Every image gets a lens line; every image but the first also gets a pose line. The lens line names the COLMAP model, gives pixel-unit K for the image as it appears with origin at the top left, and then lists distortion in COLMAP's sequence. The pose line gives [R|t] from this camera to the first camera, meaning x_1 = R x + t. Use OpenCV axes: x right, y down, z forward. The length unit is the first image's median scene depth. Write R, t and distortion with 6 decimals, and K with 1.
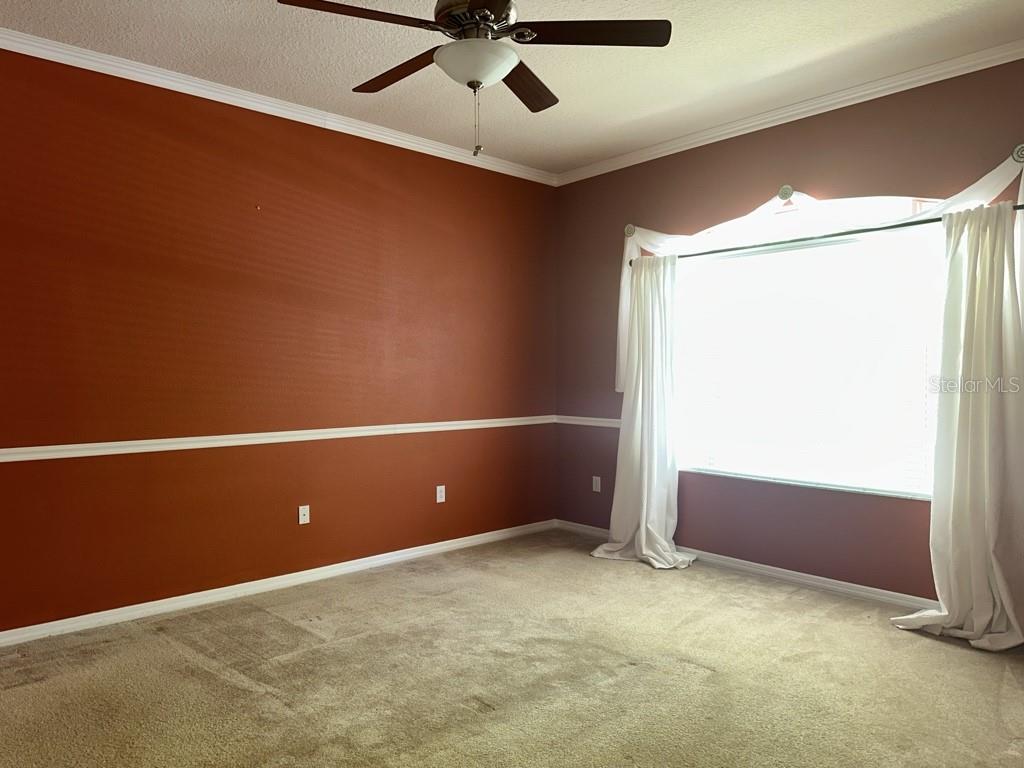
lens RADIAL K [[715.3, 0, 512.0], [0, 715.3, 384.0], [0, 0, 1]] dist [0.176867, -0.185133]
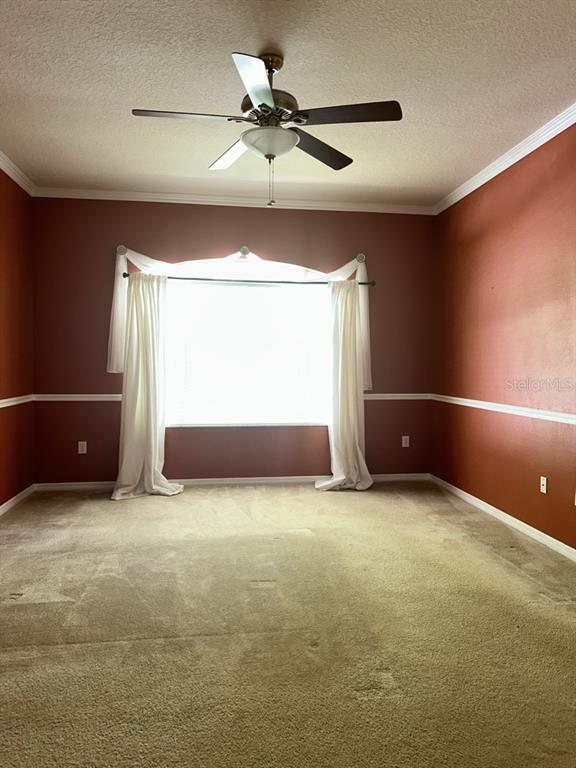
lens RADIAL K [[543.3, 0, 282.8], [0, 543.3, 386.9], [0, 0, 1]] dist [0.060844, -0.075849]
pose [[0.566734, -0.029301, 0.823380, -0.531981], [0.003341, 0.999441, 0.033267, 0.004214], [-0.823894, -0.016103, 0.566515, 0.205519]]
